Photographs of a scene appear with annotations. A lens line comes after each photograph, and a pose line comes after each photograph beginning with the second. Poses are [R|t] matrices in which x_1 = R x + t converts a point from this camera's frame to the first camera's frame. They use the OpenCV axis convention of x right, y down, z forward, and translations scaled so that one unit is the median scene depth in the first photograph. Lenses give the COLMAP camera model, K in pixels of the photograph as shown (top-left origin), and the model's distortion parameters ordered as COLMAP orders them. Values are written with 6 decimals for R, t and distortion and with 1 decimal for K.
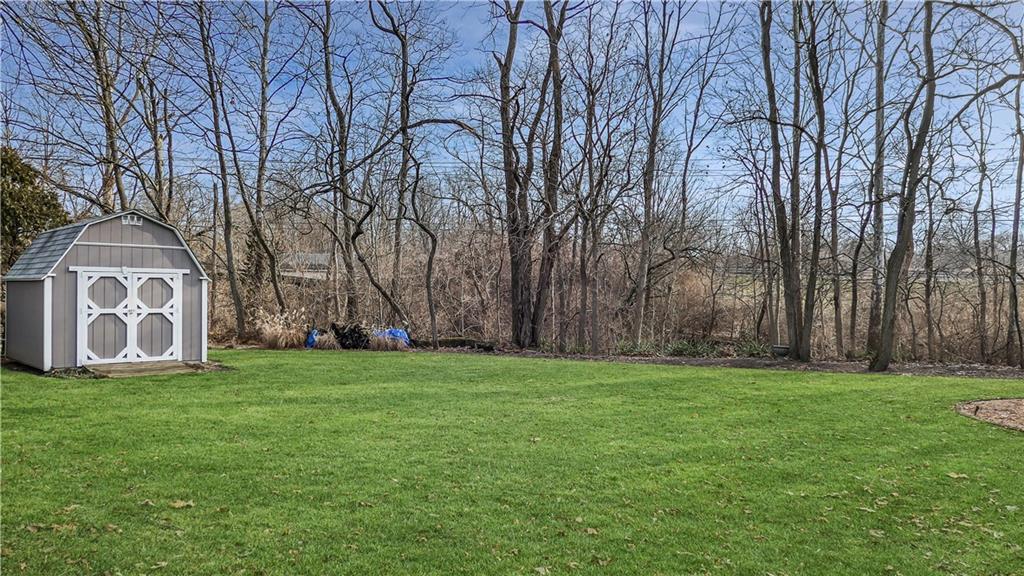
lens RADIAL K [[787.3, 0, 512.0], [0, 787.3, 288.0], [0, 0, 1]] dist [0.003311, 0.001166]
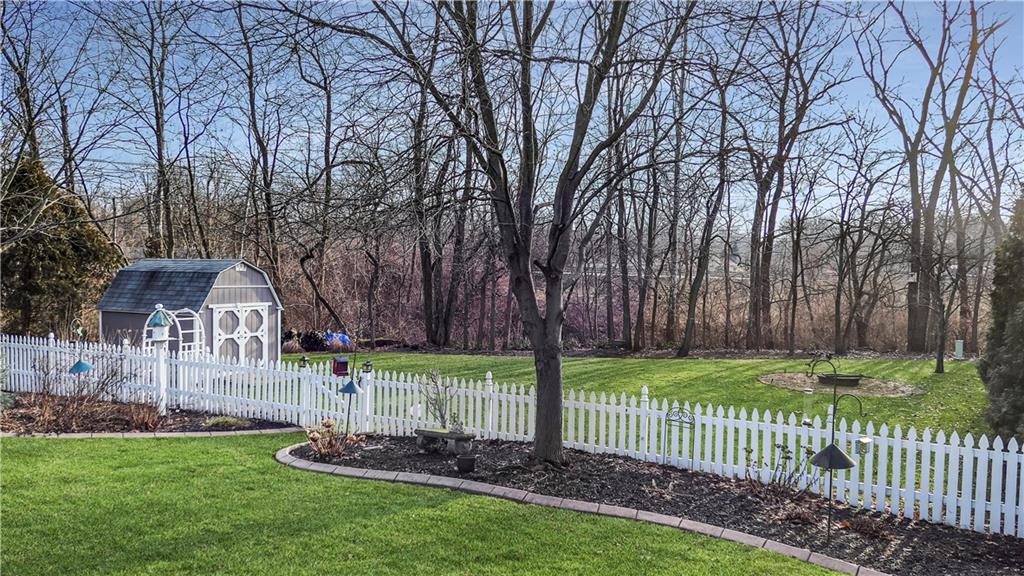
lens RADIAL K [[787.3, 0, 512.0], [0, 787.3, 288.0], [0, 0, 1]] dist [0.003311, 0.001166]
pose [[0.932733, 0.001752, 0.360565, -0.529612], [-0.013846, 0.999425, 0.030960, -0.098330], [-0.360303, -0.033870, 0.932220, -0.408208]]
